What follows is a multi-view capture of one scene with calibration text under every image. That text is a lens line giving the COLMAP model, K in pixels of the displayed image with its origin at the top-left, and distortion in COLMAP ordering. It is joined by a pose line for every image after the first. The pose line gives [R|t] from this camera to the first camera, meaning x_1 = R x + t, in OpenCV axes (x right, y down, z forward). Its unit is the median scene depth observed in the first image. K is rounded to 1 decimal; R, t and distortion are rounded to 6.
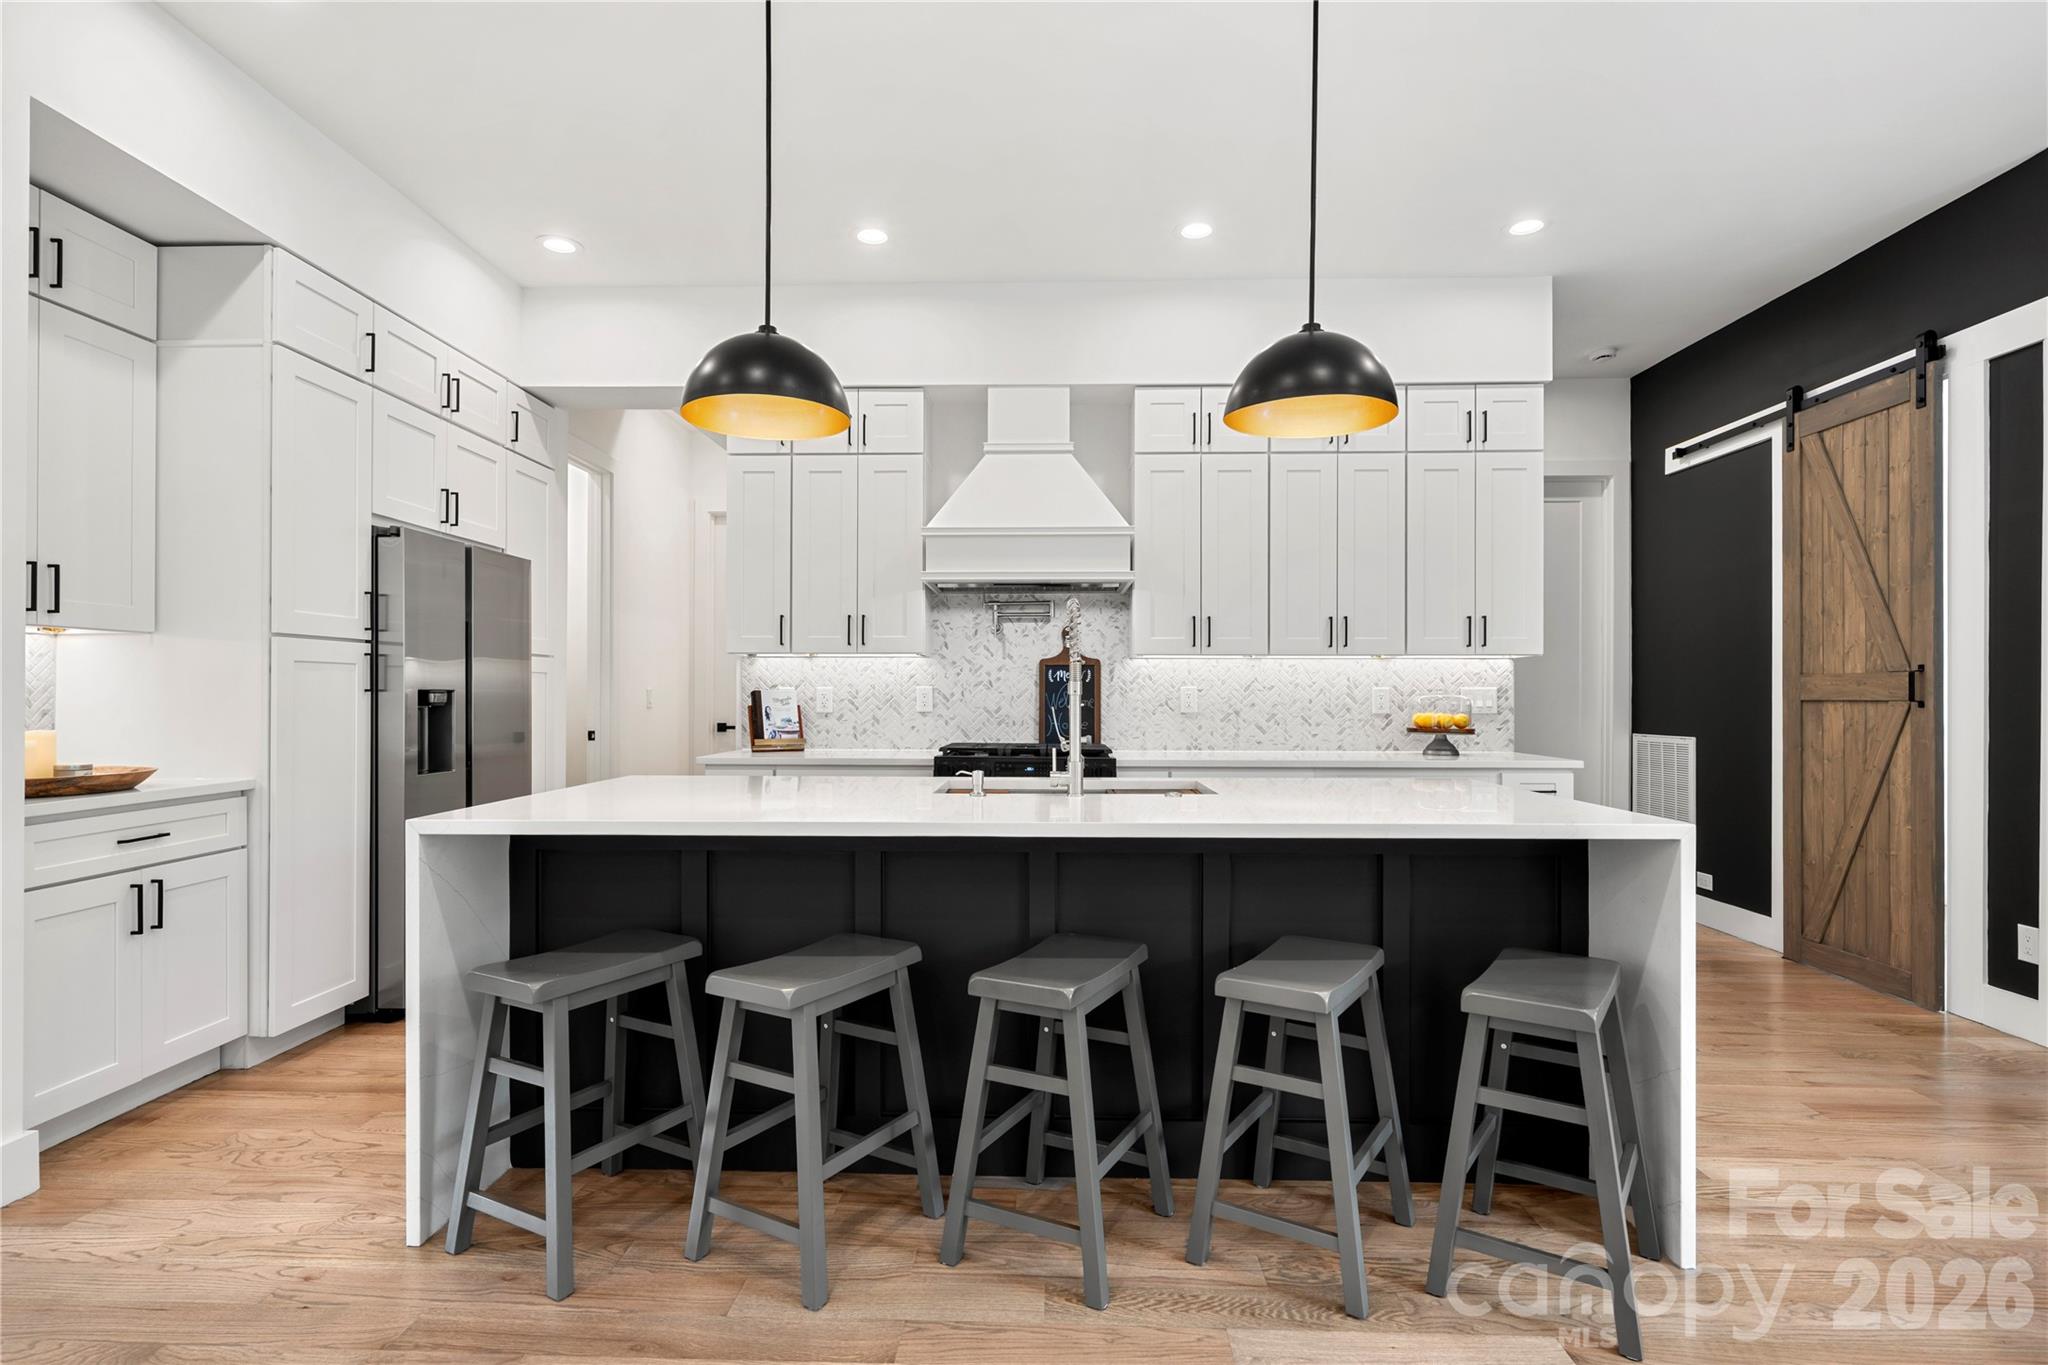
lens RADIAL K [[1021.3, 0, 1021.5], [0, 1021.3, 690.9], [0, 0, 1]] dist [0.000268, 0.000068]
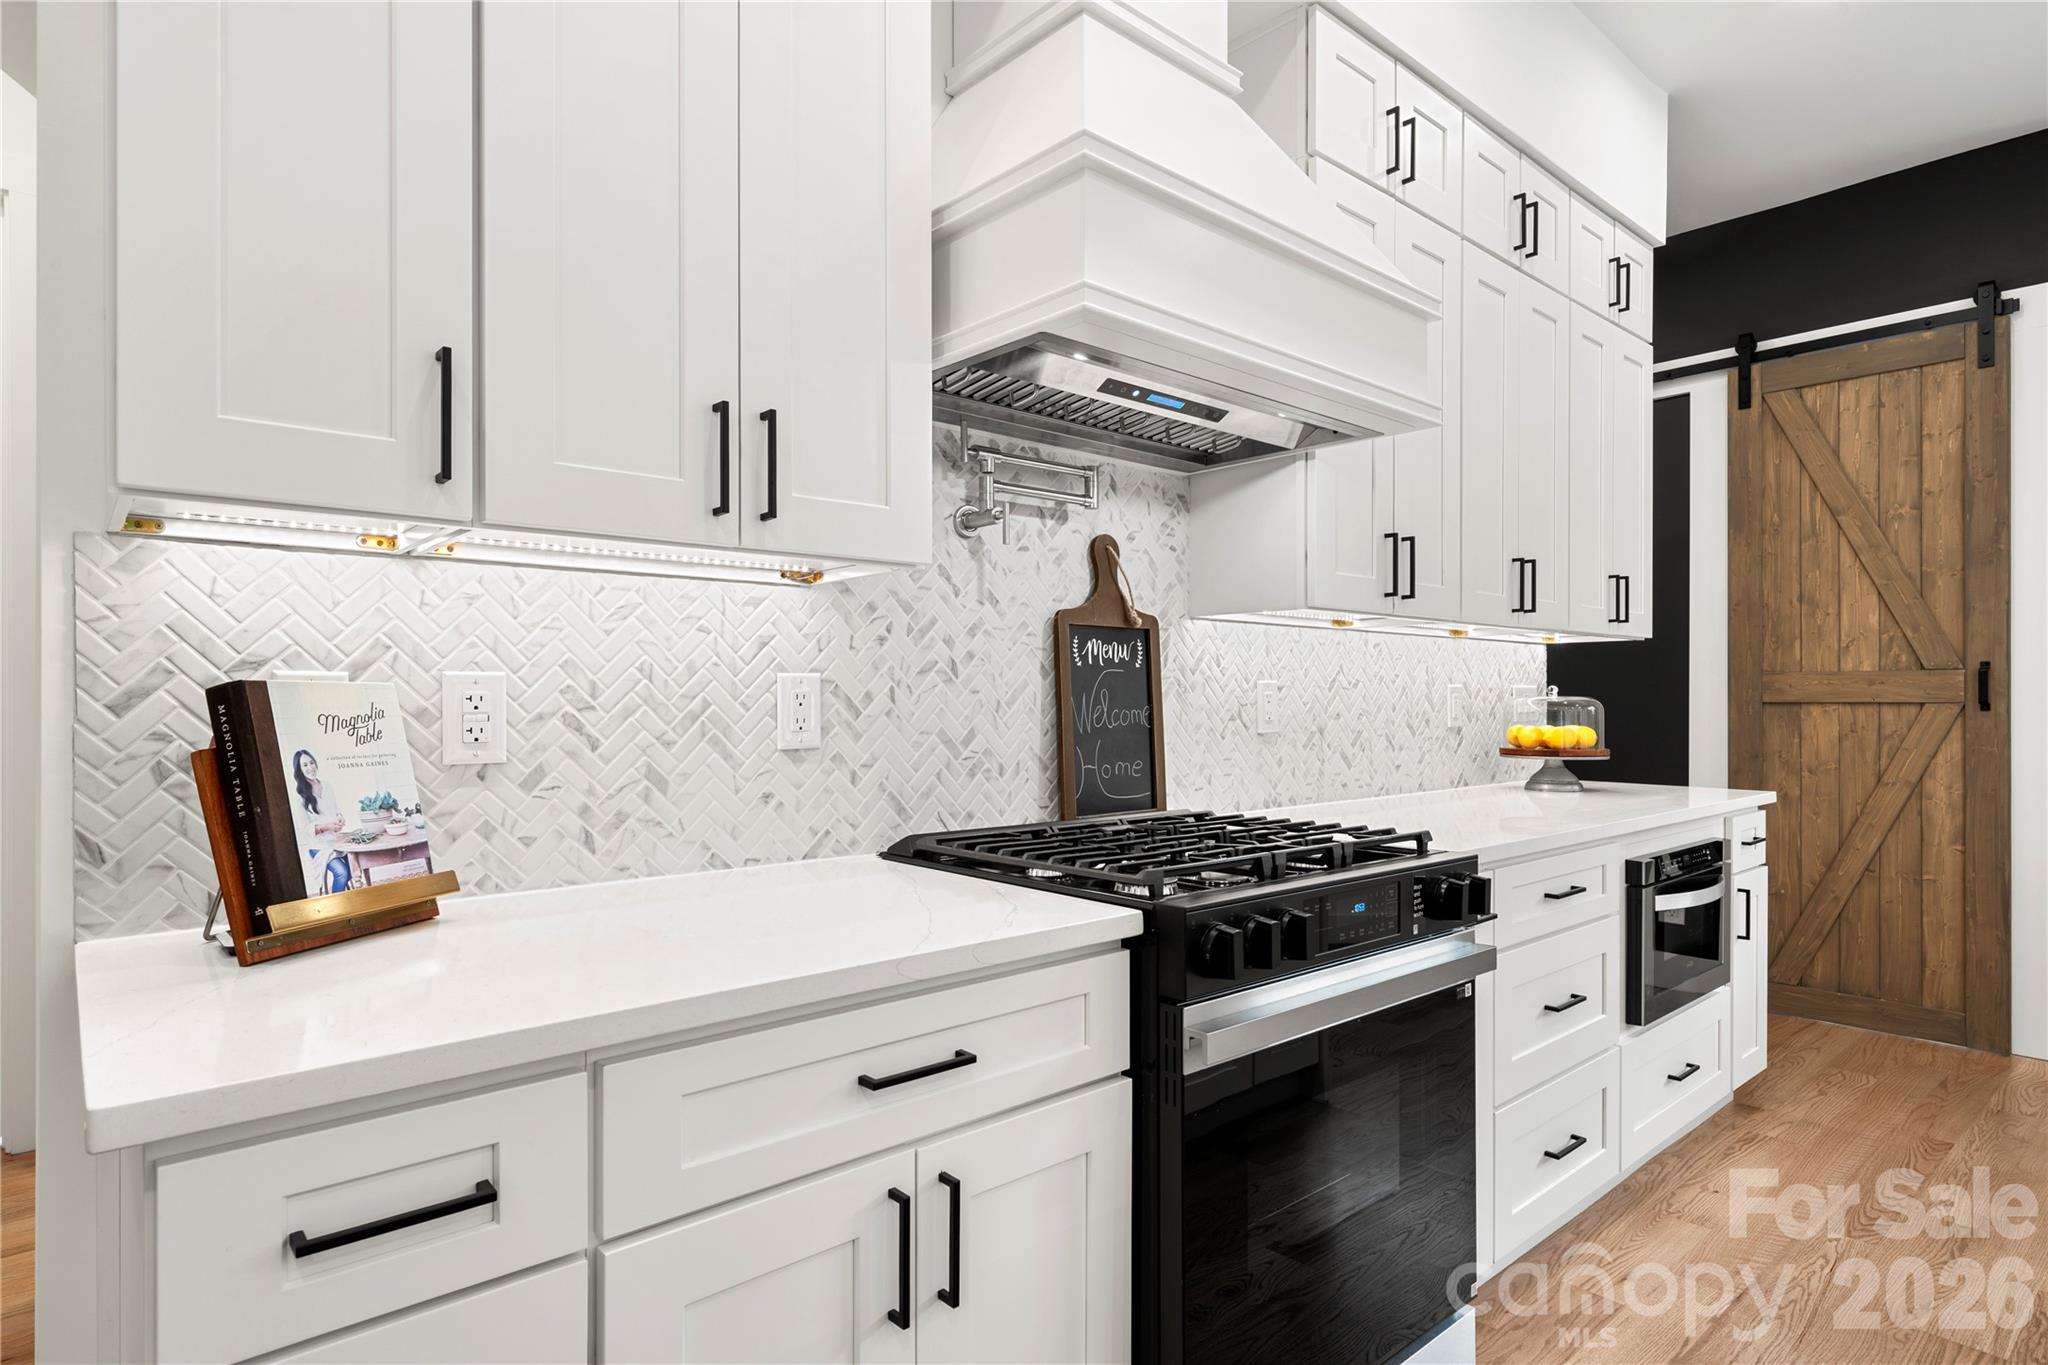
lens RADIAL K [[1101.2, 0, 1020.8], [0, 1101.2, 700.4], [0, 0, 1]] dist [0.000476, -0.000838]
pose [[0.732983, -0.003605, 0.680237, -0.310443], [-0.001984, 0.999970, 0.007437, 0.001855], [-0.680244, -0.006801, 0.732955, 0.738448]]
